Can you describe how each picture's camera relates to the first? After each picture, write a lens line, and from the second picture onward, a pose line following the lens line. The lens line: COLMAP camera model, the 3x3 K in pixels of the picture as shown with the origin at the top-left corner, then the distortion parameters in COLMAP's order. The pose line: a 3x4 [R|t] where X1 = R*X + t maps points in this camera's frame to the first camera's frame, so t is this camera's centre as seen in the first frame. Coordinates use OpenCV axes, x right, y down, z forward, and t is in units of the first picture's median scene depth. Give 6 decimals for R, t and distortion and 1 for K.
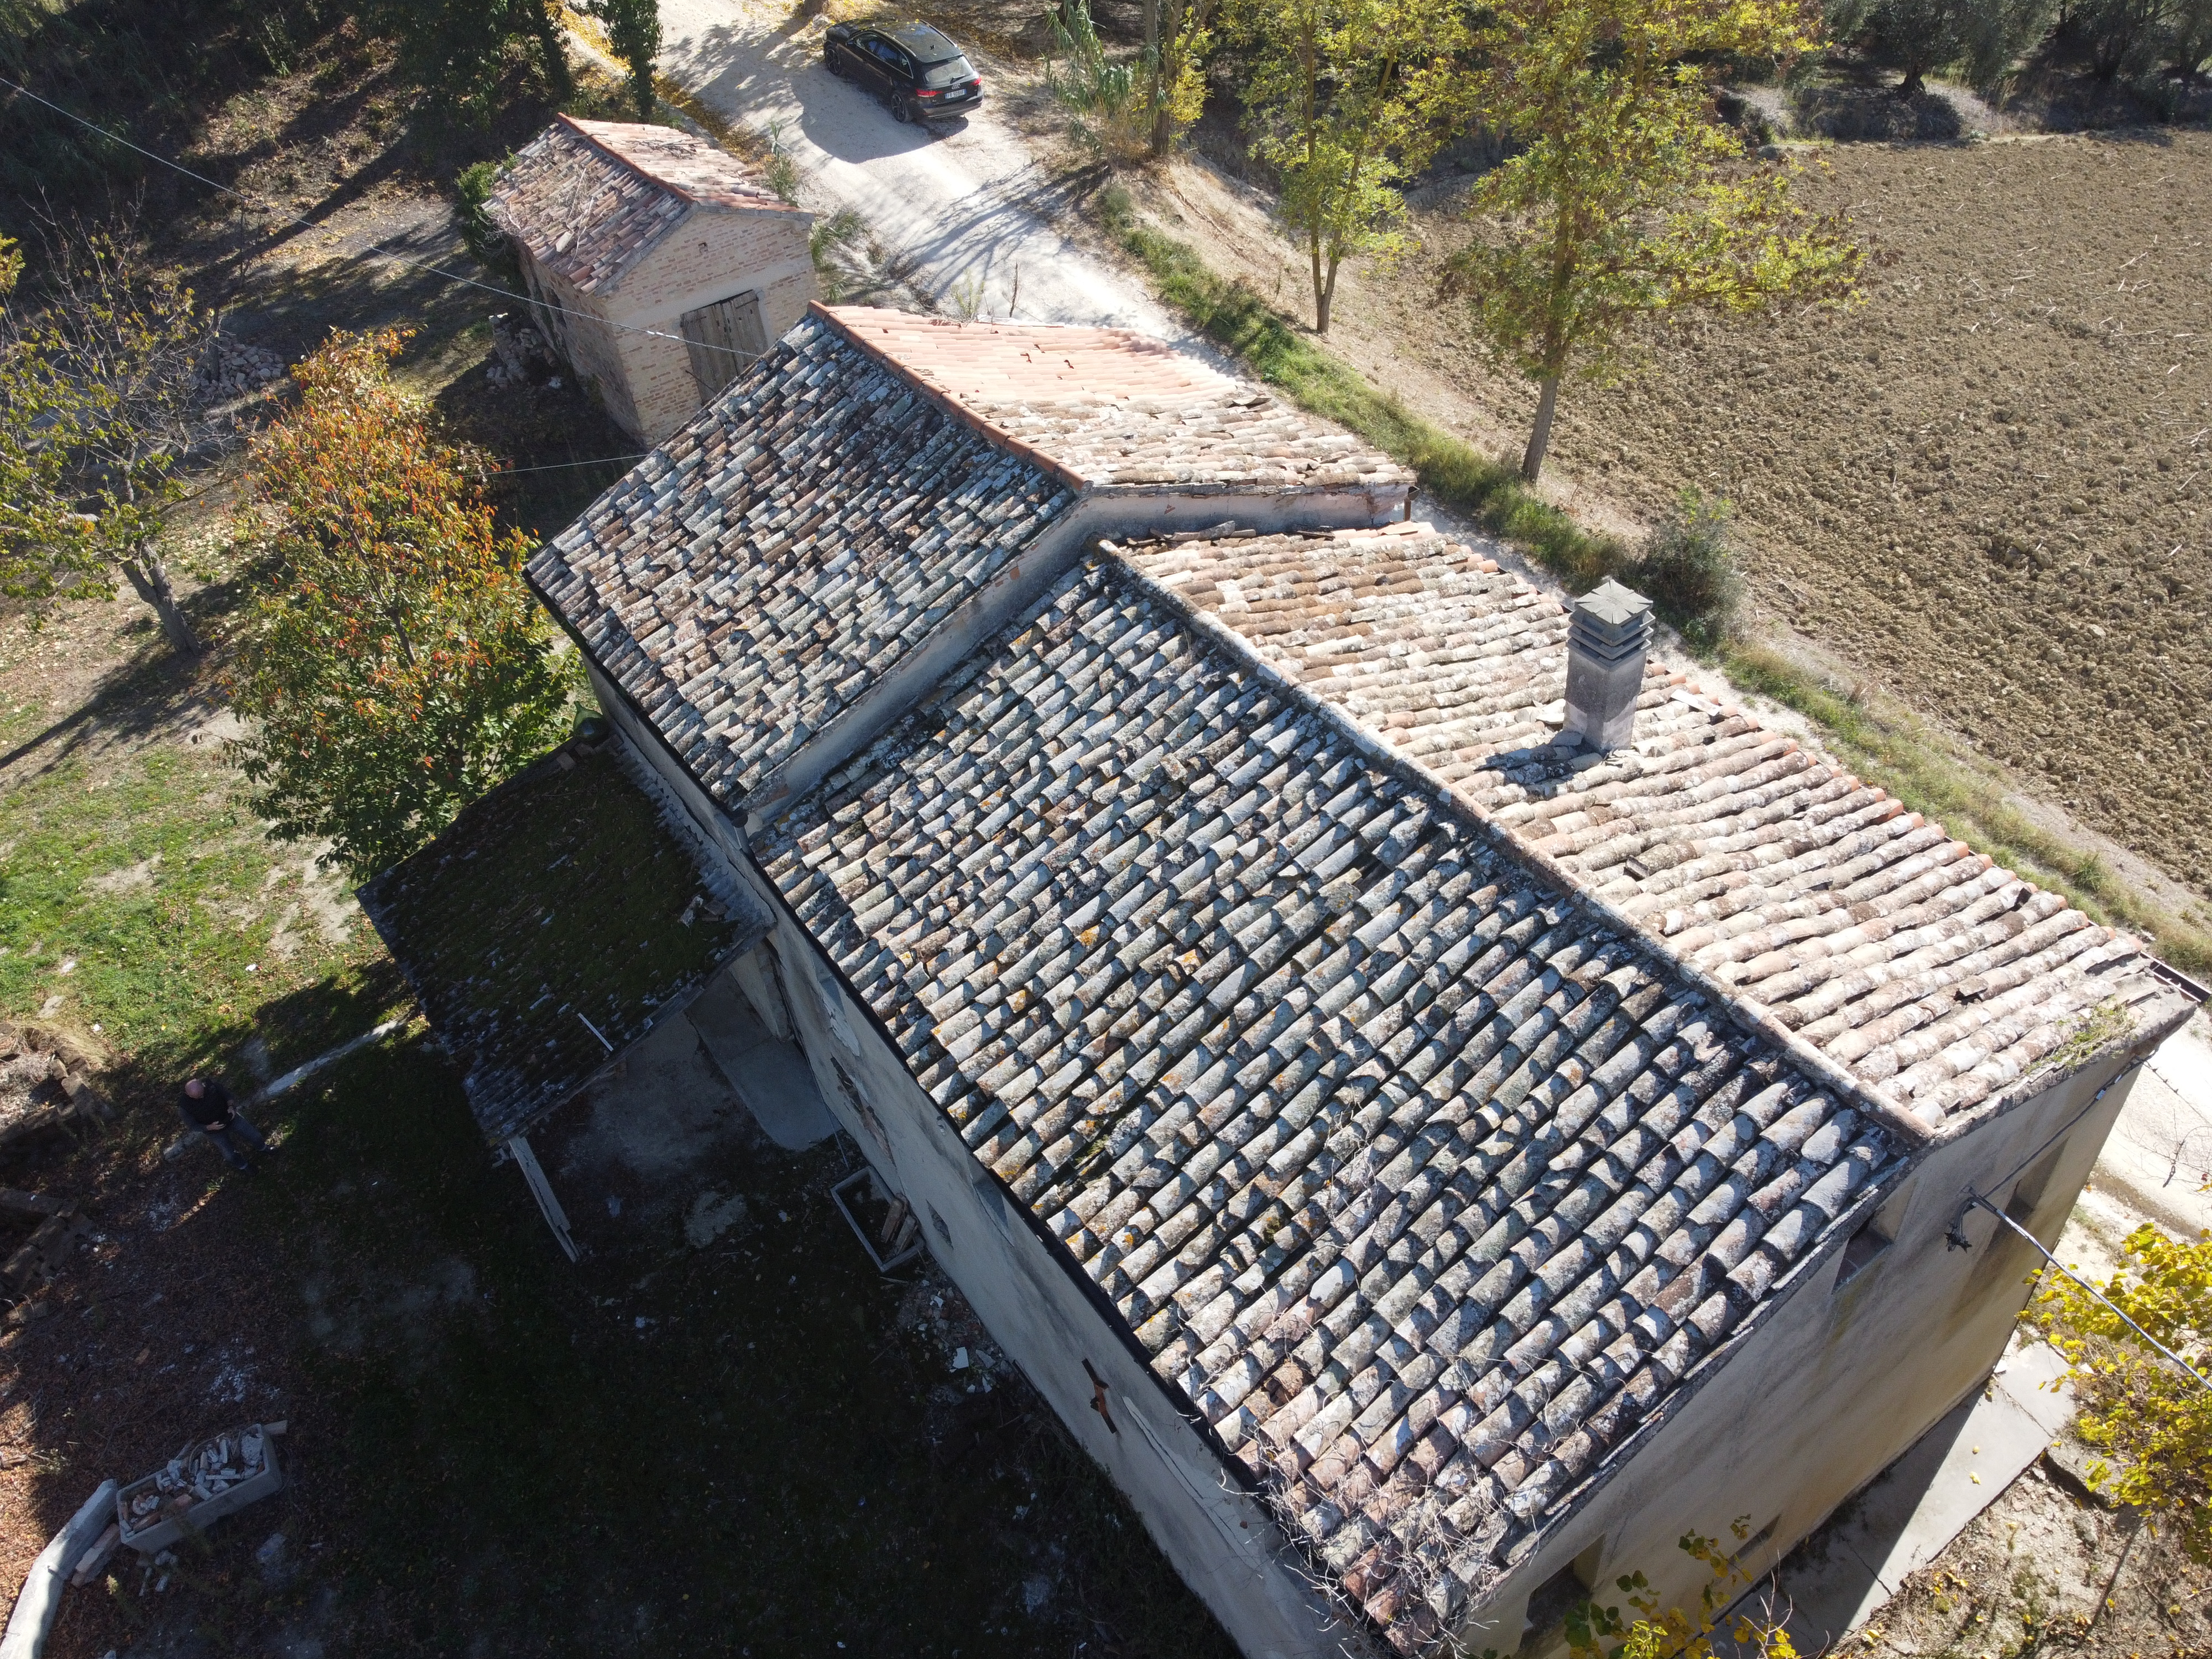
lens RADIAL K [[1682.1, 0, 1098.8], [0, 1682.1, 824.4], [0, 0, 1]] dist [-0.003377, -0.004481]
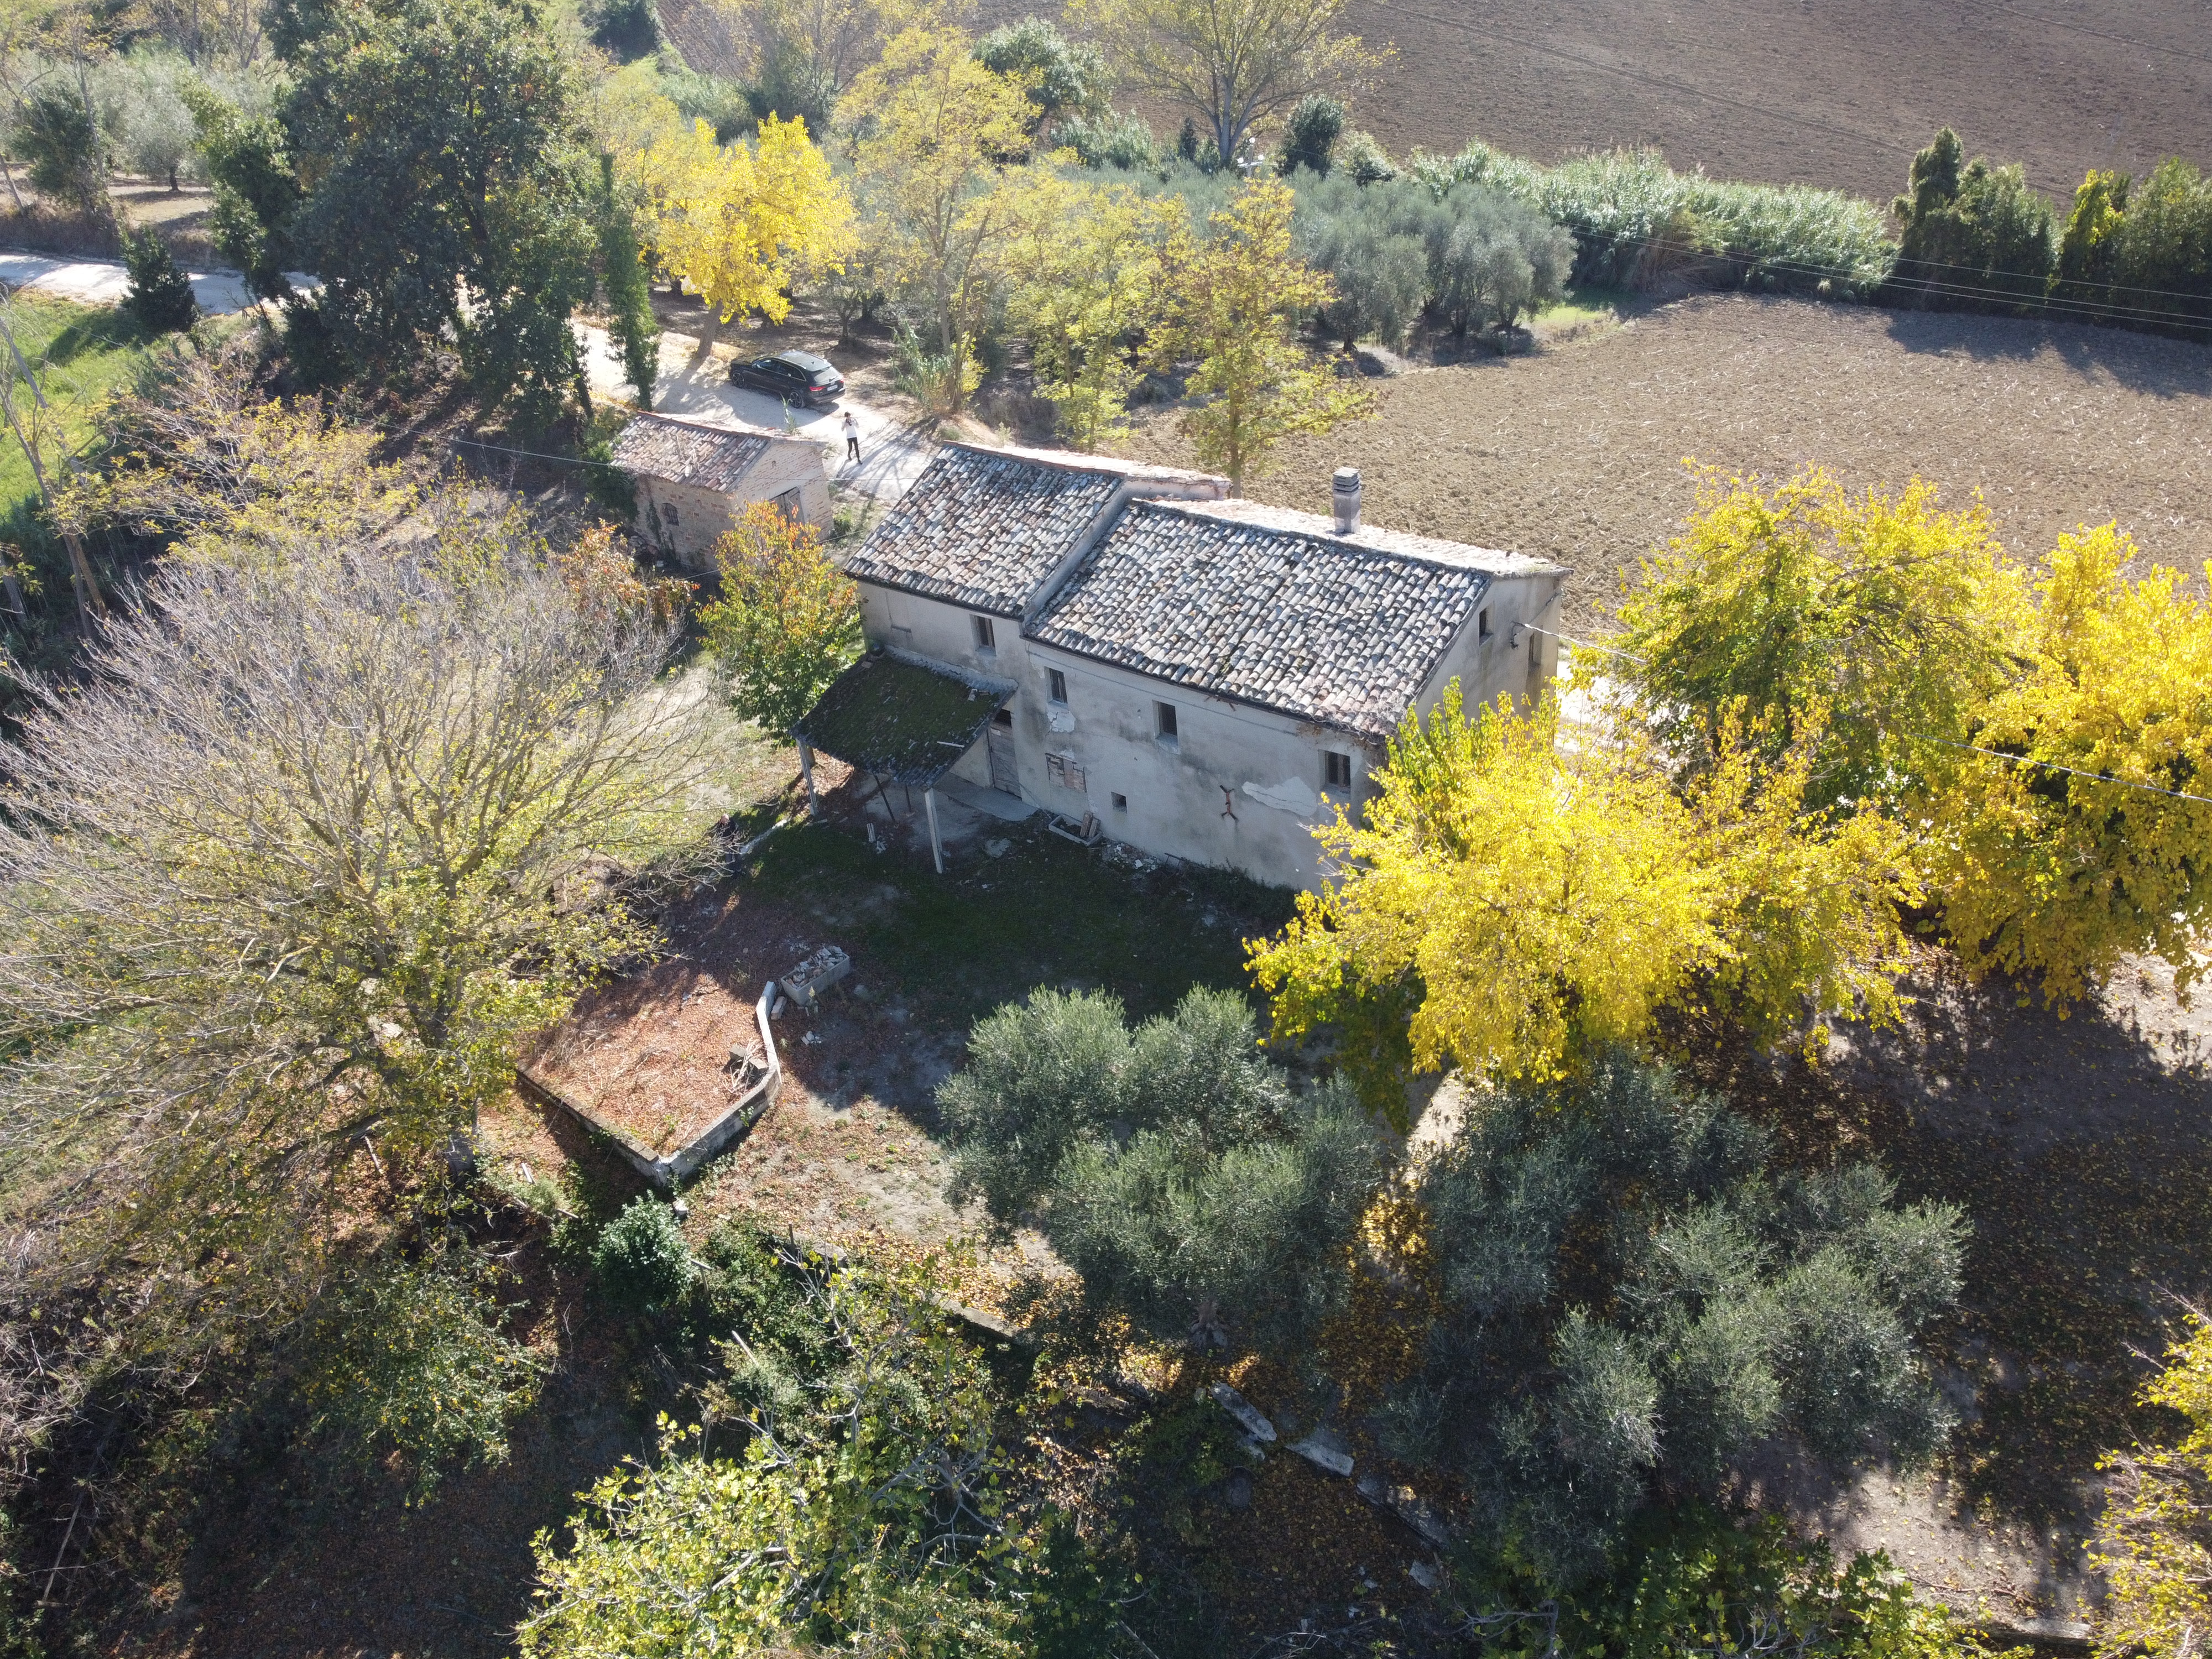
lens RADIAL K [[1682.1, 0, 1103.8], [0, 1682.1, 831.1], [0, 0, 1]] dist [-0.003377, -0.004481]
pose [[0.950511, -0.167065, 0.261949, -0.912129], [0.213184, 0.964033, -0.158724, 0.808226], [-0.226010, 0.206712, 0.951940, -1.436369]]
